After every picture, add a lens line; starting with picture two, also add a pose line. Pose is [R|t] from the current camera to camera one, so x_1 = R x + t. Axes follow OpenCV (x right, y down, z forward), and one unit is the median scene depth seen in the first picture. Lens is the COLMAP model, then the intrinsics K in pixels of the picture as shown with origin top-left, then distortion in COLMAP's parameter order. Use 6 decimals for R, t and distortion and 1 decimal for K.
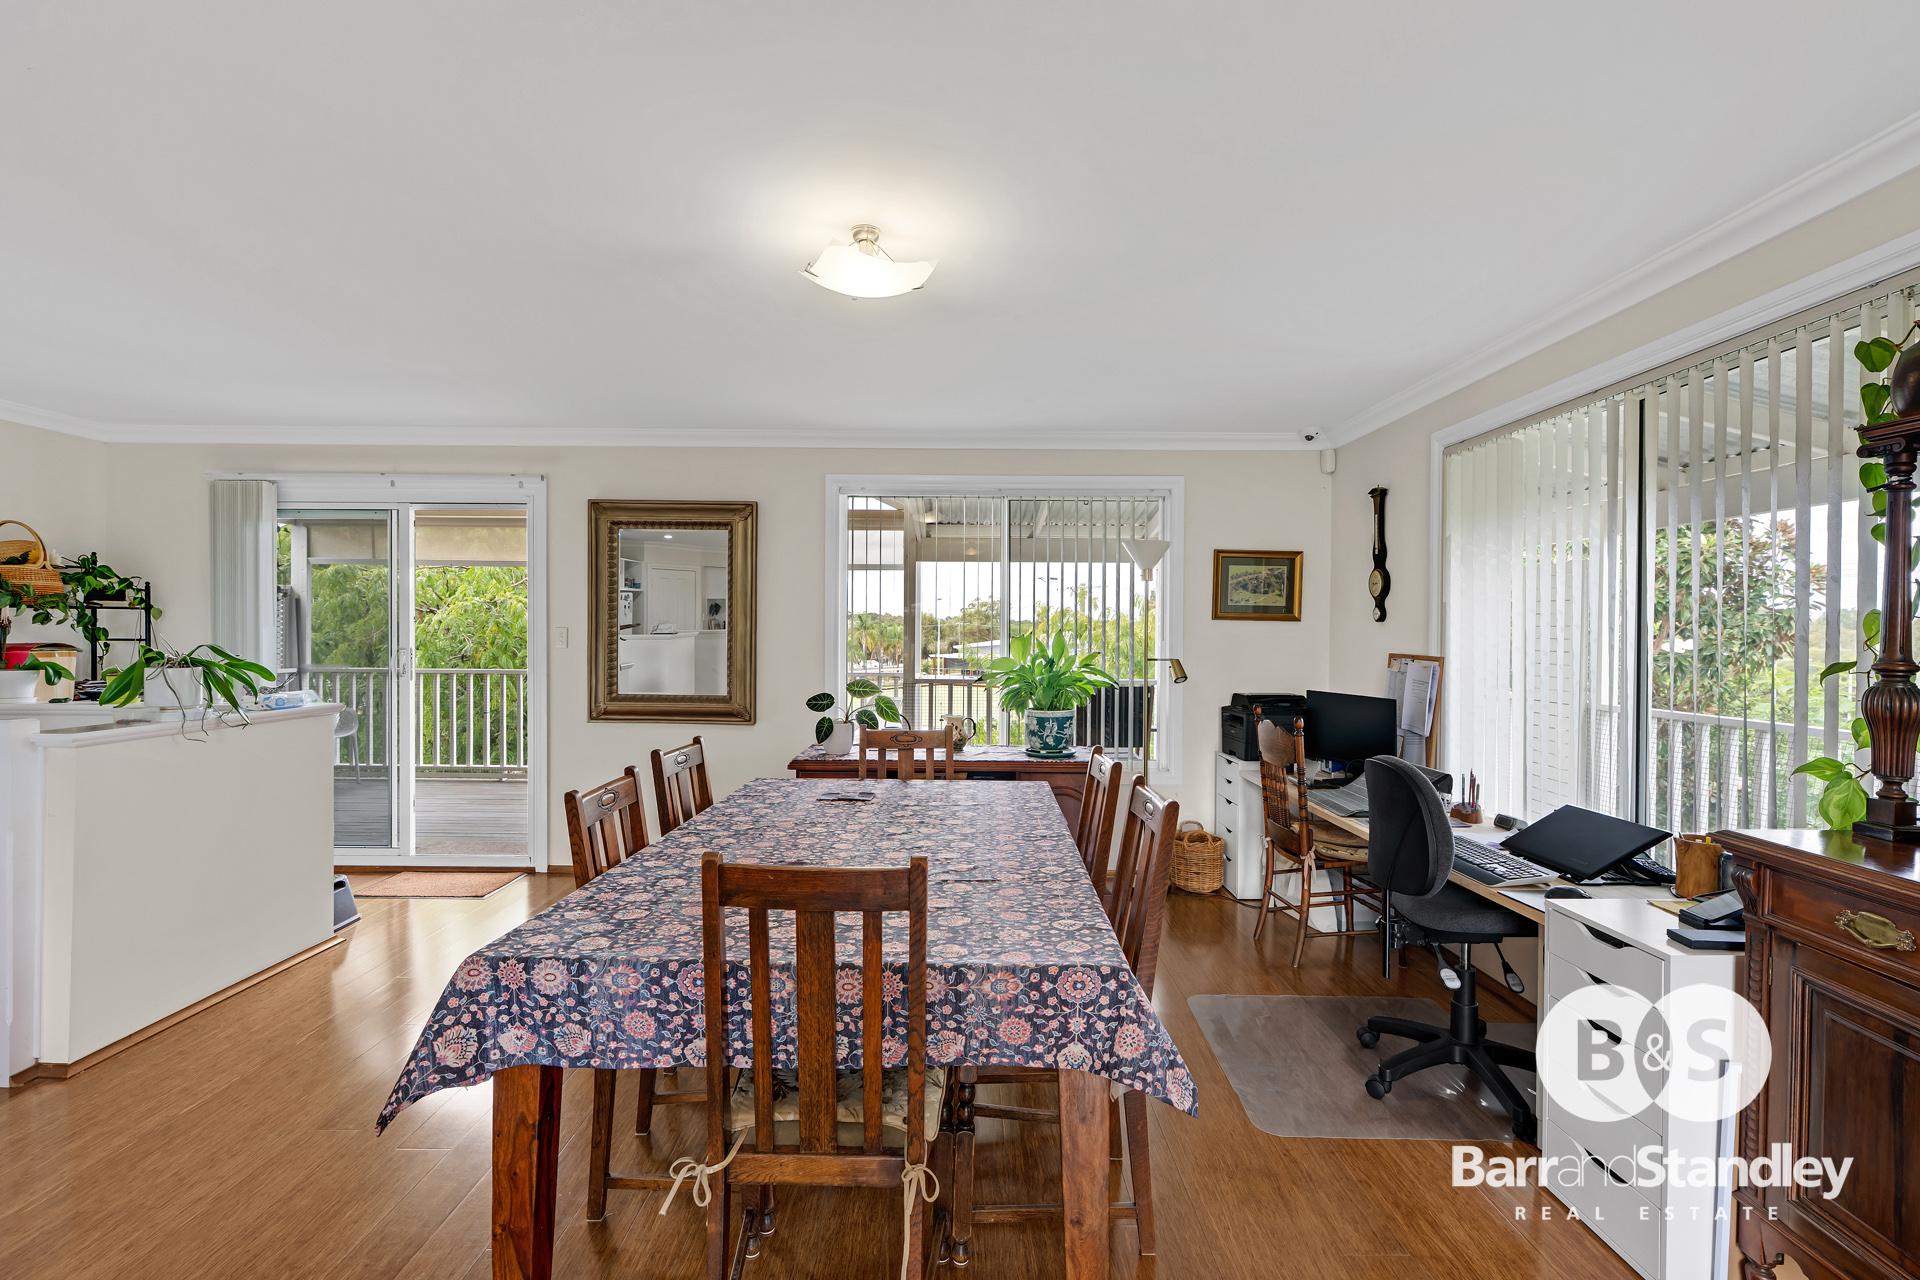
lens RADIAL K [[858.4, 0, 961.4], [0, 858.4, 638.2], [0, 0, 1]] dist [-0.004380, 0.001662]
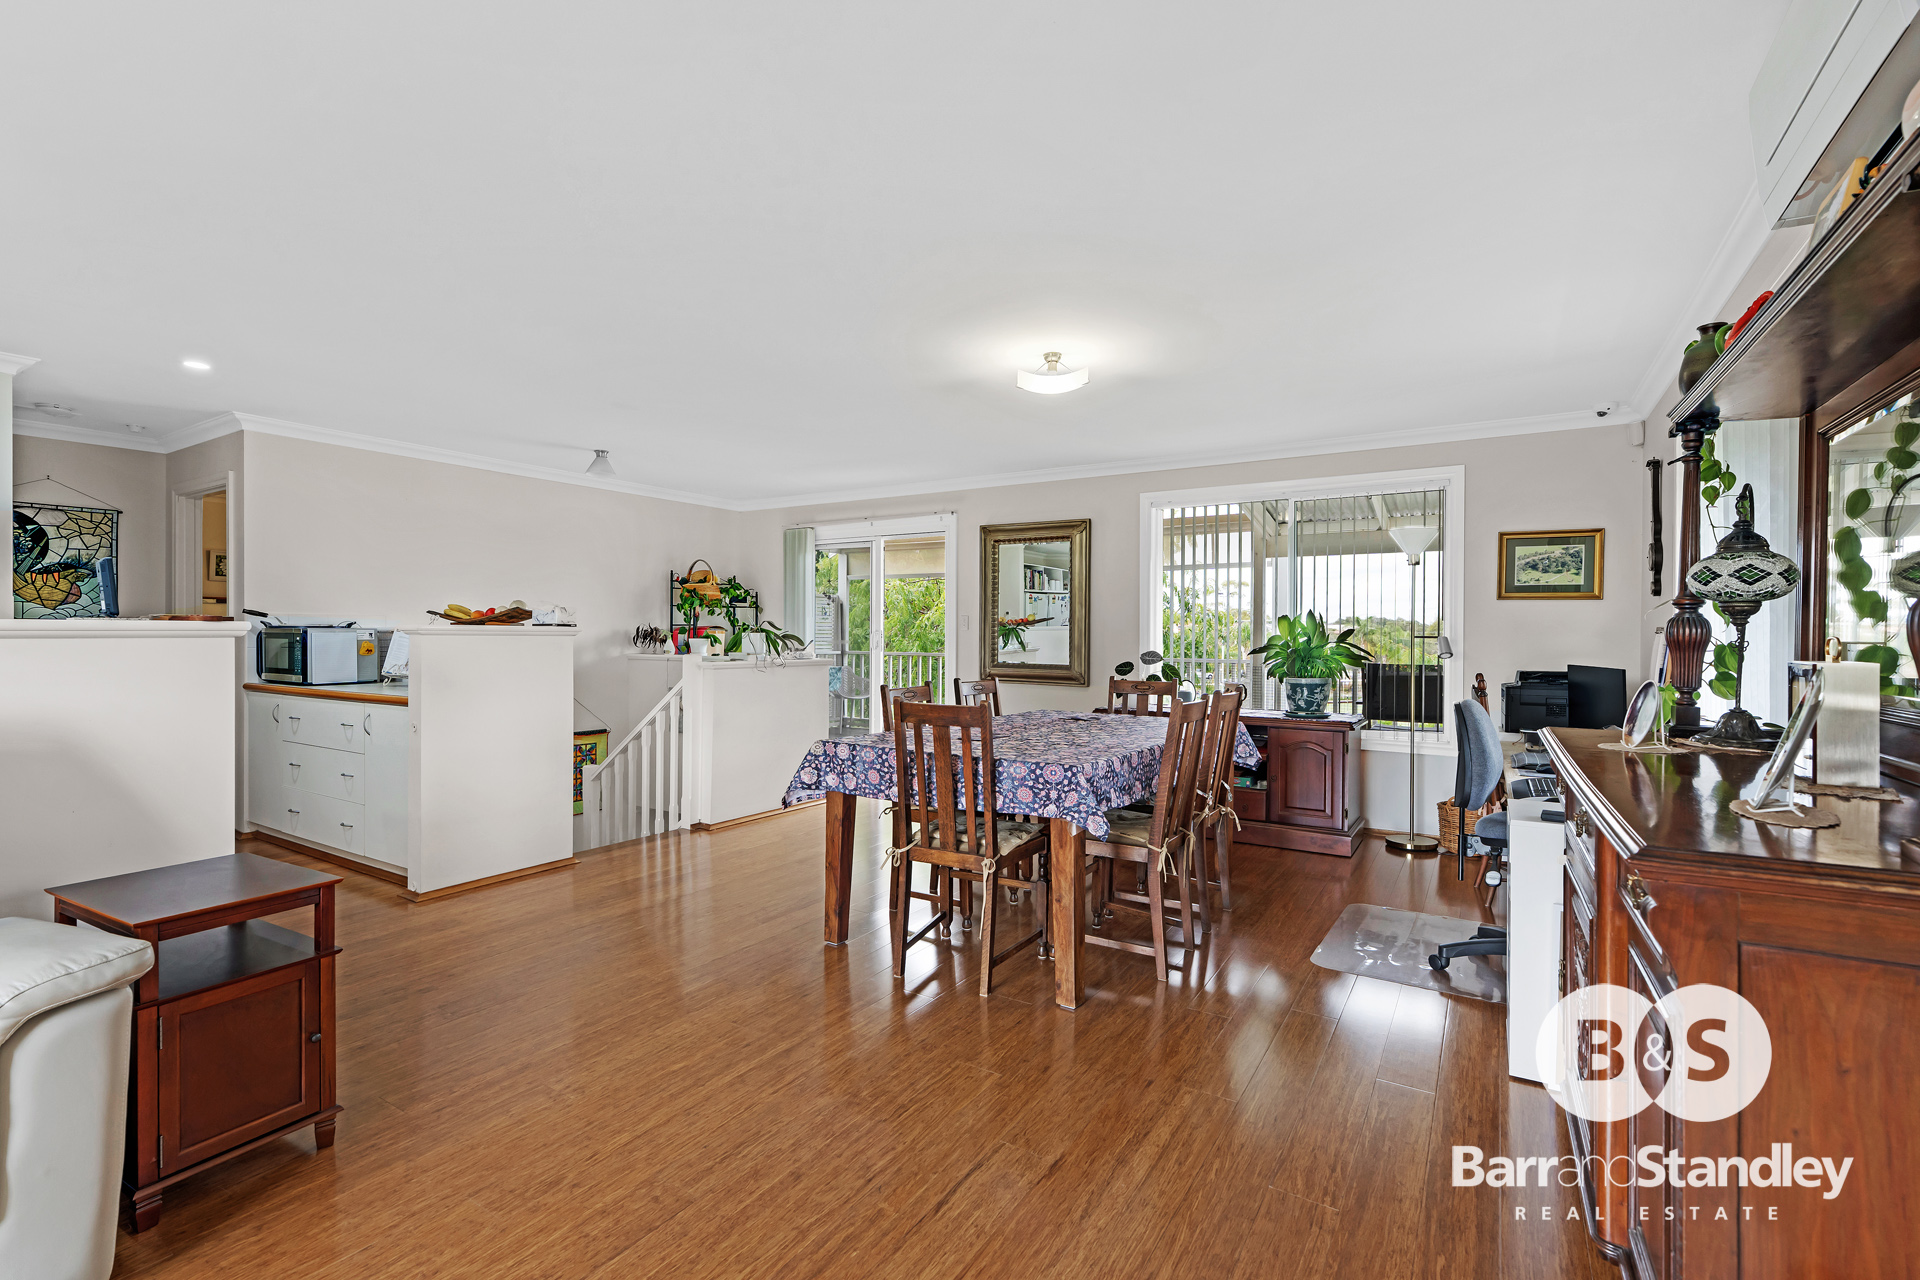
lens RADIAL K [[858.4, 0, 957.5], [0, 858.4, 634.8], [0, 0, 1]] dist [-0.004380, 0.001662]
pose [[0.844415, -0.000934, -0.535689, 0.309870], [-0.005204, 0.999937, -0.009945, 0.035802], [0.535664, 0.011185, 0.844357, -0.233943]]
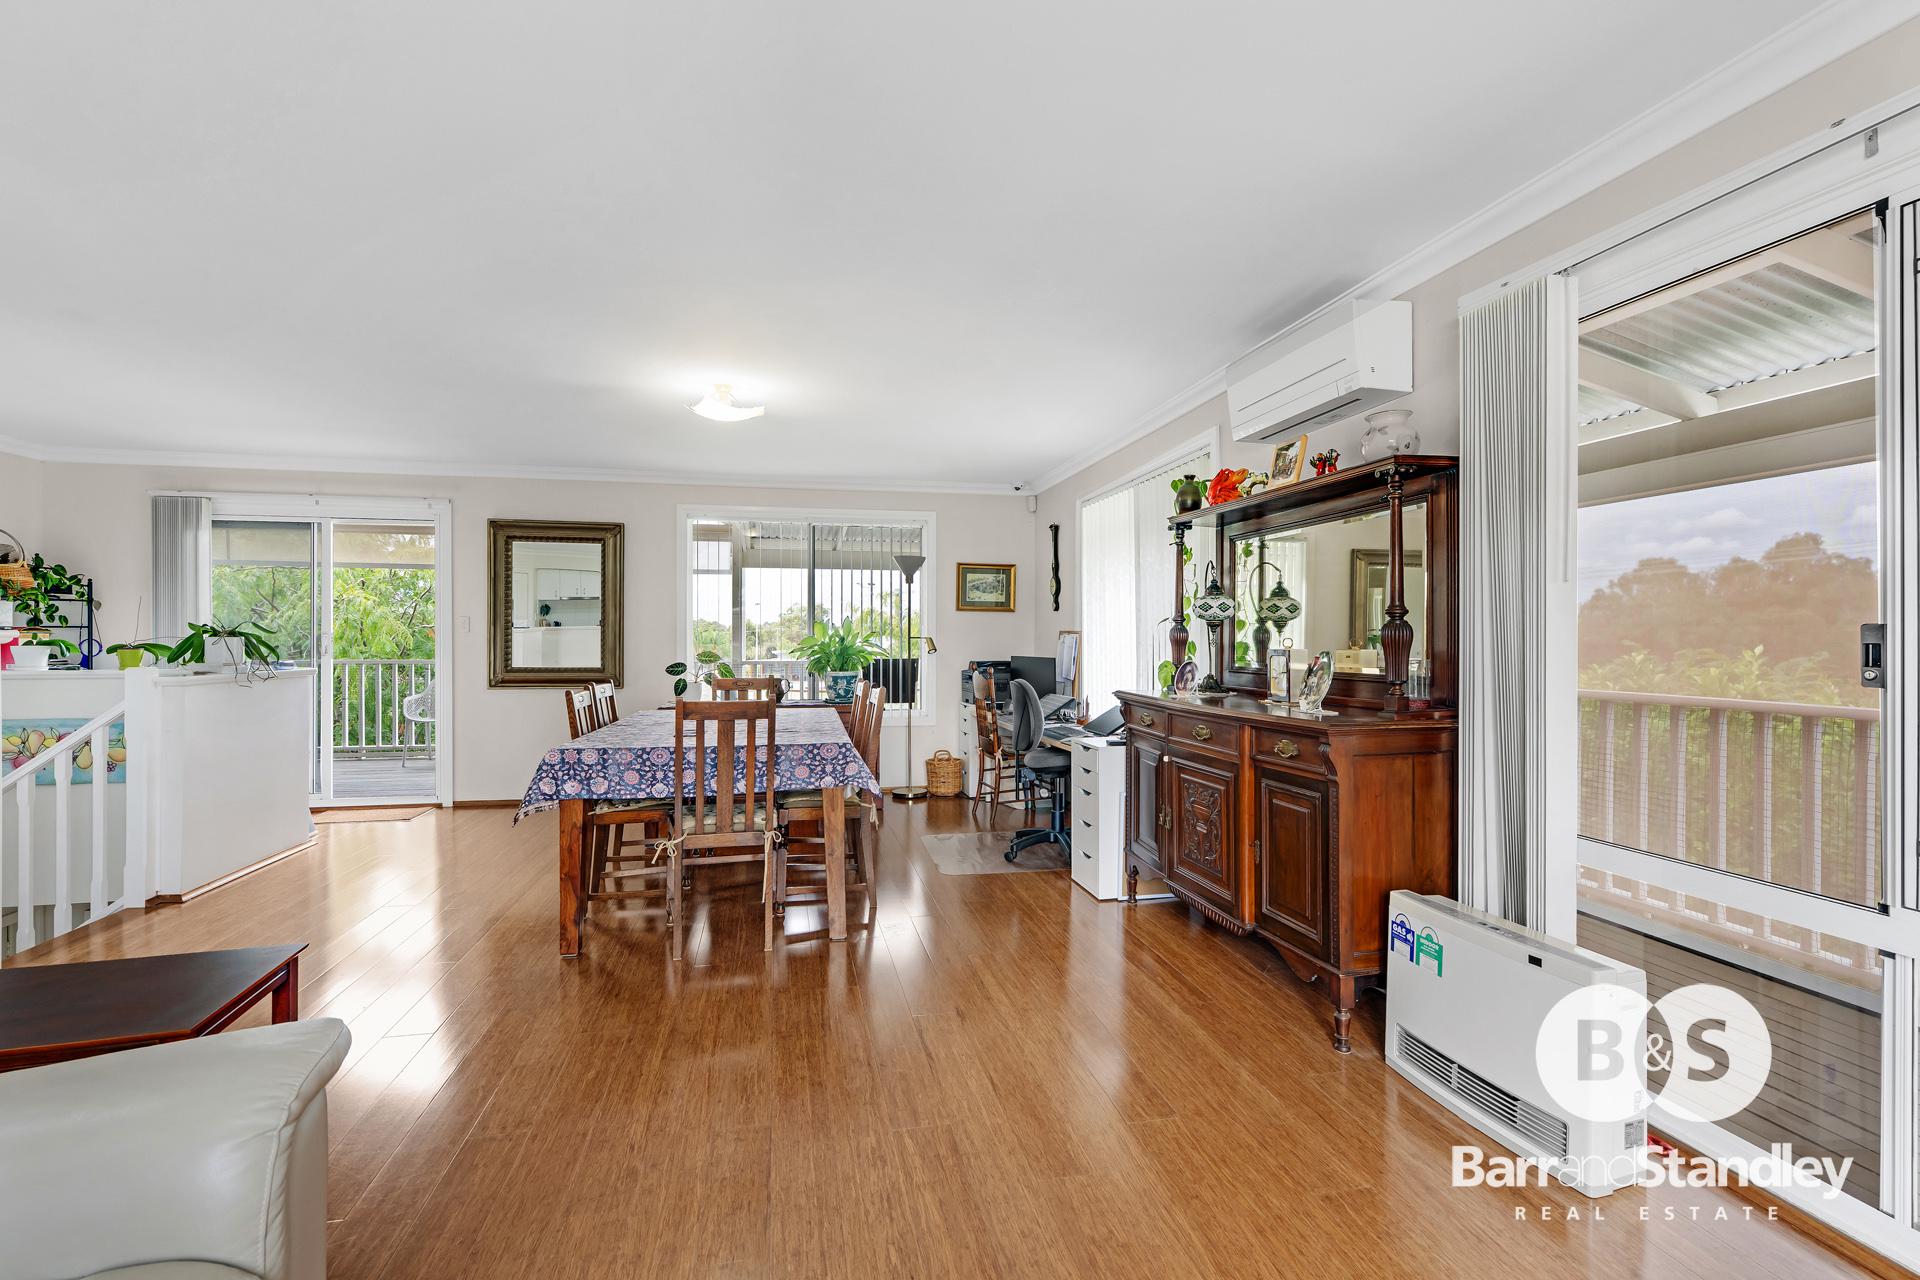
lens RADIAL K [[858.4, 0, 958.2], [0, 858.4, 632.2], [0, 0, 1]] dist [-0.004380, 0.001662]
pose [[0.979233, -0.004574, 0.202688, 0.002018], [0.007371, 0.999888, -0.013048, 0.034688], [-0.202606, 0.014271, 0.979156, -0.437738]]
